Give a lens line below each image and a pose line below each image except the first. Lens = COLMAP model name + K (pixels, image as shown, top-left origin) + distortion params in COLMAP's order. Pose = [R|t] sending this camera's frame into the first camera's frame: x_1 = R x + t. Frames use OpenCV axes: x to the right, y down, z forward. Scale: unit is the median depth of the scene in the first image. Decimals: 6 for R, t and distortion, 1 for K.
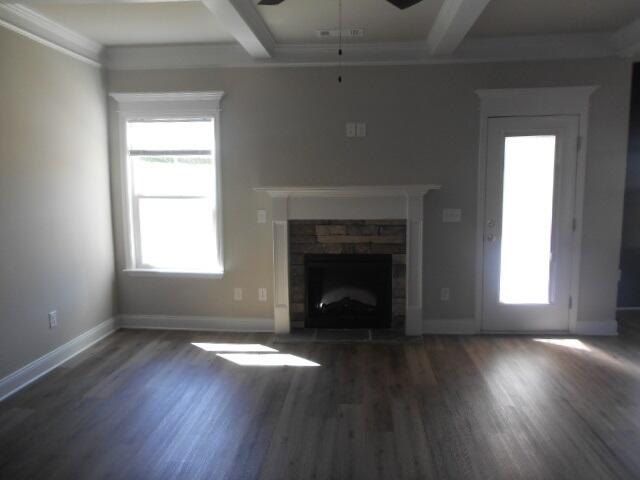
lens RADIAL K [[508.5, 0, 320.0], [0, 508.5, 240.0], [0, 0, 1]] dist [0.030361, 0.000034]
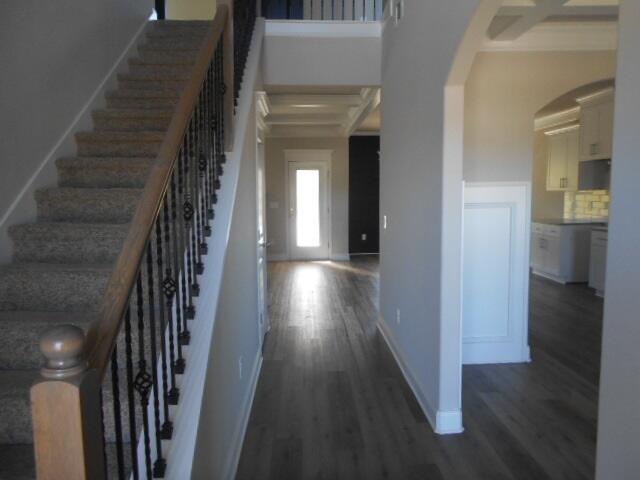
lens RADIAL K [[486.8, 0, 320.0], [0, 486.8, 240.0], [0, 0, 1]] dist [0.000854, 0.005841]
pose [[0.993515, -0.004825, 0.113595, 0.212845], [0.007796, 0.999639, -0.025725, 0.153026], [-0.113430, 0.026444, 0.993194, -1.077807]]
